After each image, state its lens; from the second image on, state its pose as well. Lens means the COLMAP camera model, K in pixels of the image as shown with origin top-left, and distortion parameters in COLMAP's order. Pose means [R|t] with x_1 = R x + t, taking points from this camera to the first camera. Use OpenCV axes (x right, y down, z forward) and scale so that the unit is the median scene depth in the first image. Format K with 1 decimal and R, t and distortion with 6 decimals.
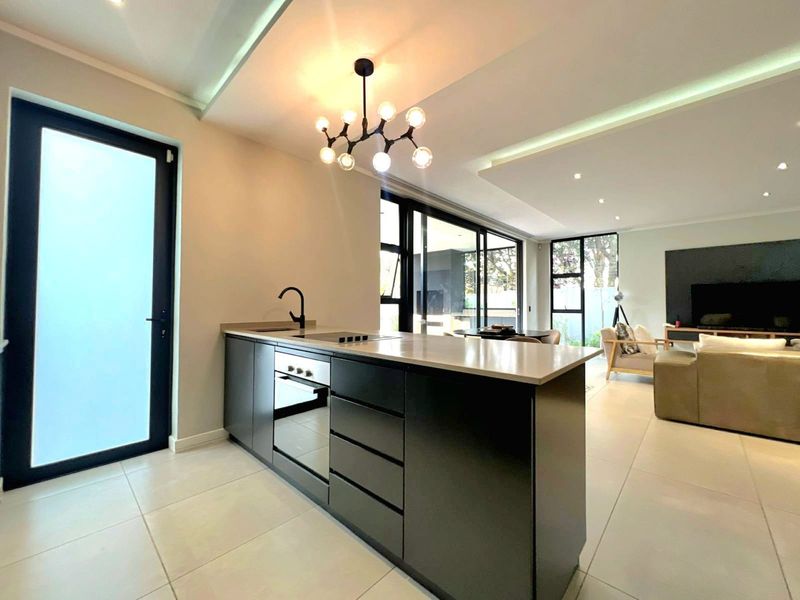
lens RADIAL K [[318.7, 0, 396.4], [0, 318.7, 298.6], [0, 0, 1]] dist [-0.002003, 0.000364]
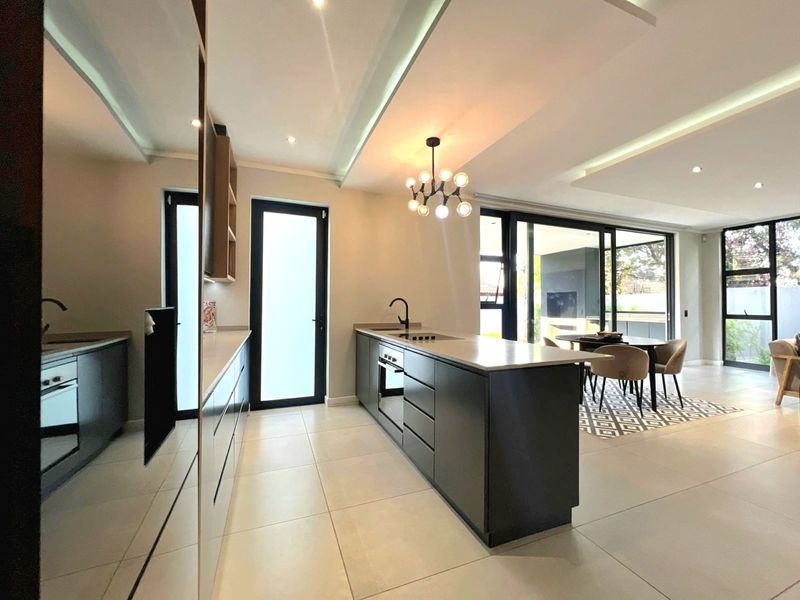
lens RADIAL K [[318.7, 0, 396.4], [0, 318.7, 298.6], [0, 0, 1]] dist [-0.002003, 0.000364]
pose [[0.904173, -0.007055, -0.427109, 0.259296], [0.007329, 0.999973, -0.001003, -0.035638], [0.427104, -0.002223, 0.904200, -0.243765]]
